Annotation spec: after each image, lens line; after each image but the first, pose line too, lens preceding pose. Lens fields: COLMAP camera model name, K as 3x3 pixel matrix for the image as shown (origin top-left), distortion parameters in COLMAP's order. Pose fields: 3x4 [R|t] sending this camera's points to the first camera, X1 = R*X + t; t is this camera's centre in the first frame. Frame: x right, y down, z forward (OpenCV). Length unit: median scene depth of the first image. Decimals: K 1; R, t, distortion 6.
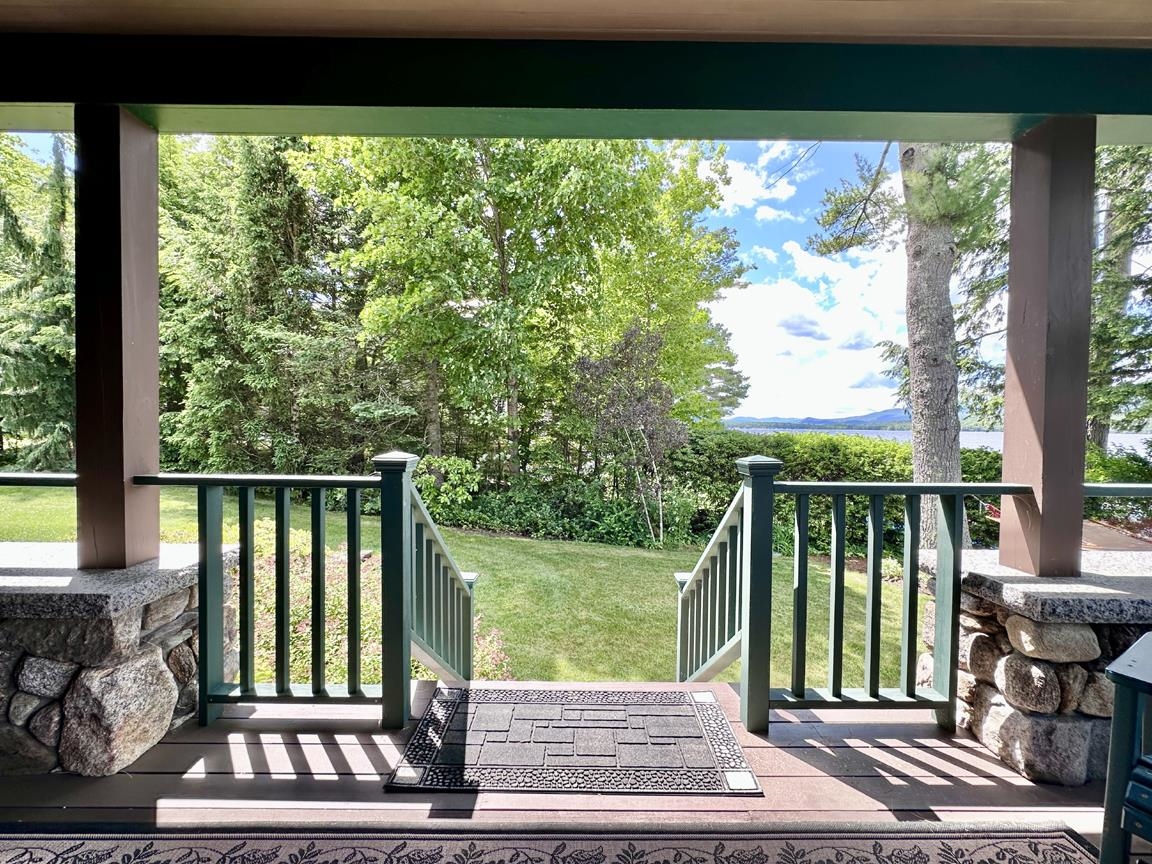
lens RADIAL K [[468.2, 0, 576.0], [0, 468.2, 432.0], [0, 0, 1]] dist [0.003150, 0.000534]
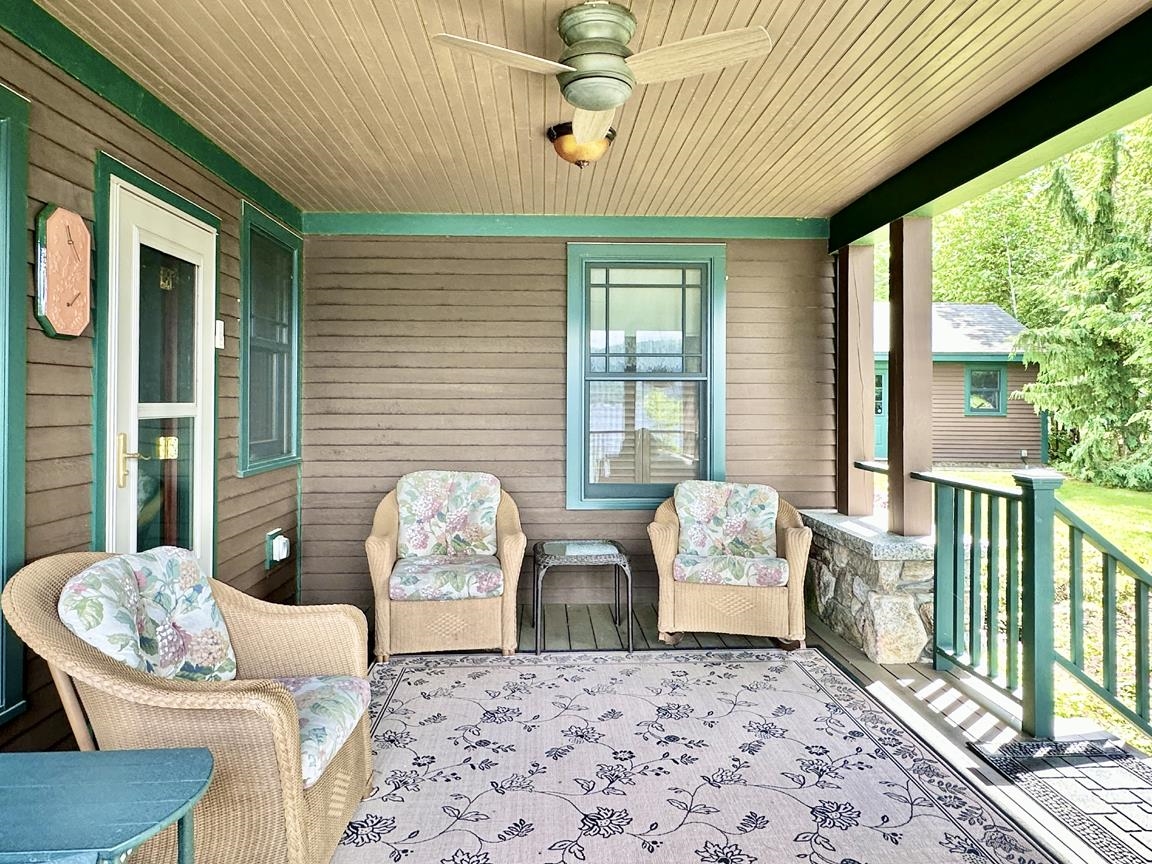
lens RADIAL K [[748.2, 0, 573.8], [0, 748.2, 393.9], [0, 0, 1]] dist [-0.003284, -0.001603]
pose [[0.037518, -0.023036, -0.999030, 1.240447], [-0.016079, 0.999591, -0.023653, -0.069702], [0.999167, 0.016950, 0.037132, -0.086047]]
